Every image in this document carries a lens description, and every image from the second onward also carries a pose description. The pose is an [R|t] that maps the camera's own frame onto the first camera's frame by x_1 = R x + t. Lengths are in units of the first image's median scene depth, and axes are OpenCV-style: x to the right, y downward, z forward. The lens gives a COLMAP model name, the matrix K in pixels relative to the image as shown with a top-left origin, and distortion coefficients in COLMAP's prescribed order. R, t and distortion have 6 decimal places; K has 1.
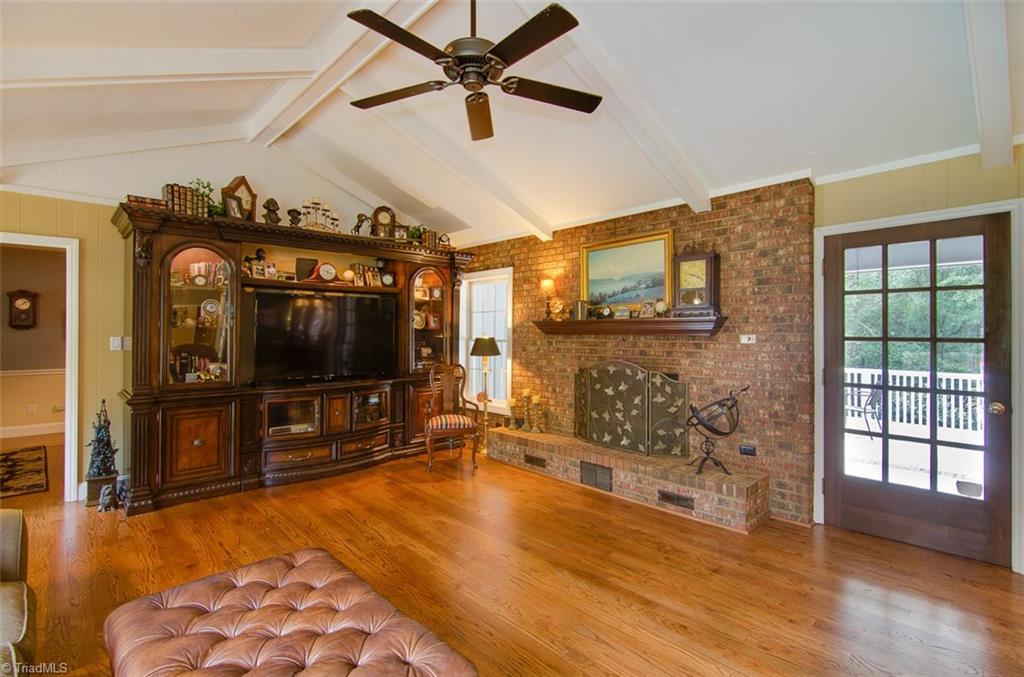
lens RADIAL K [[483.7, 0, 514.3], [0, 483.7, 332.7], [0, 0, 1]] dist [0.015372, -0.008458]
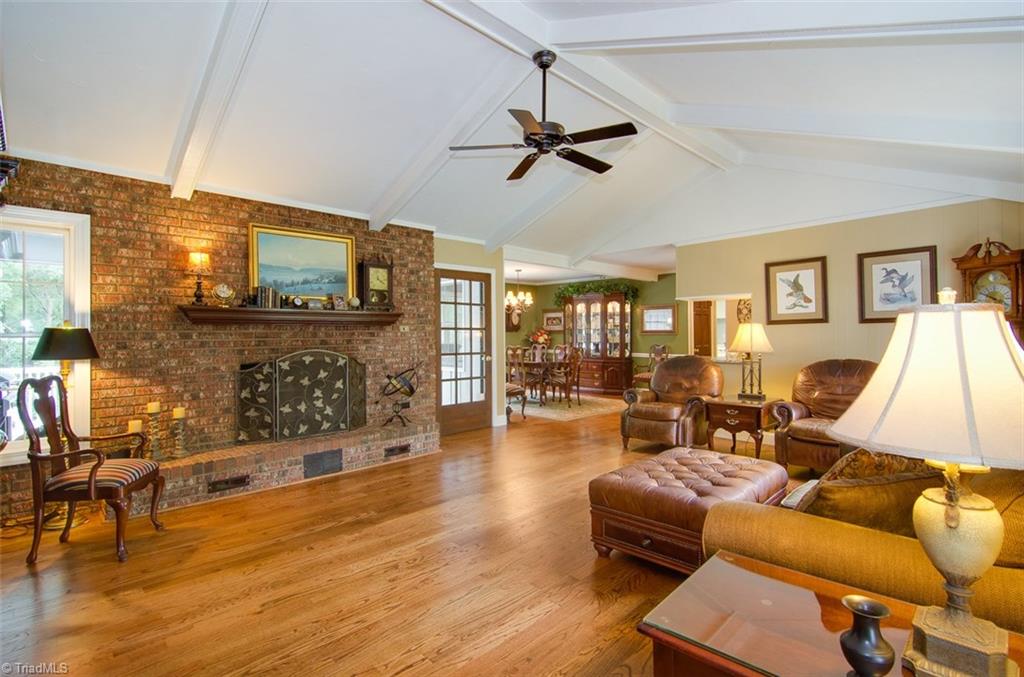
lens RADIAL K [[483.7, 0, 512.7], [0, 483.7, 332.4], [0, 0, 1]] dist [0.015372, -0.008458]
pose [[-0.023156, 0.000125, 0.999732, -0.845455], [0.003203, 0.999995, -0.000051, 0.021646], [-0.999727, 0.003201, -0.023157, 0.617028]]
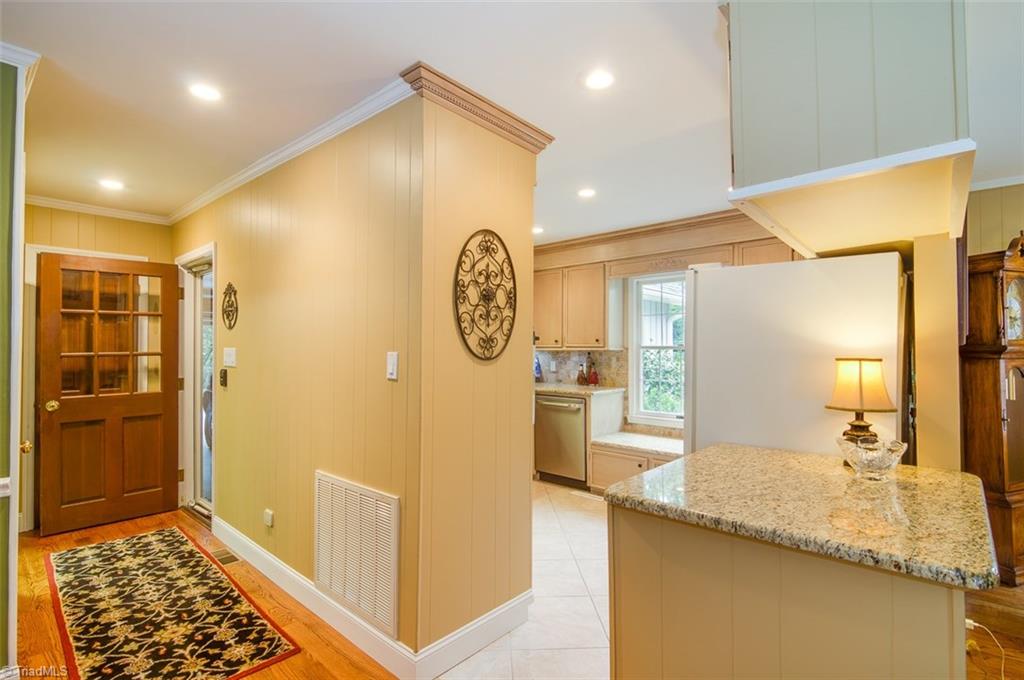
lens RADIAL K [[483.7, 0, 515.2], [0, 483.7, 344.6], [0, 0, 1]] dist [0.015372, -0.008458]
pose [[-0.995299, -0.006686, -0.096623, 0.842850], [-0.005045, 0.999839, -0.017224, 0.012112], [0.096723, -0.016655, -0.995172, 0.271544]]
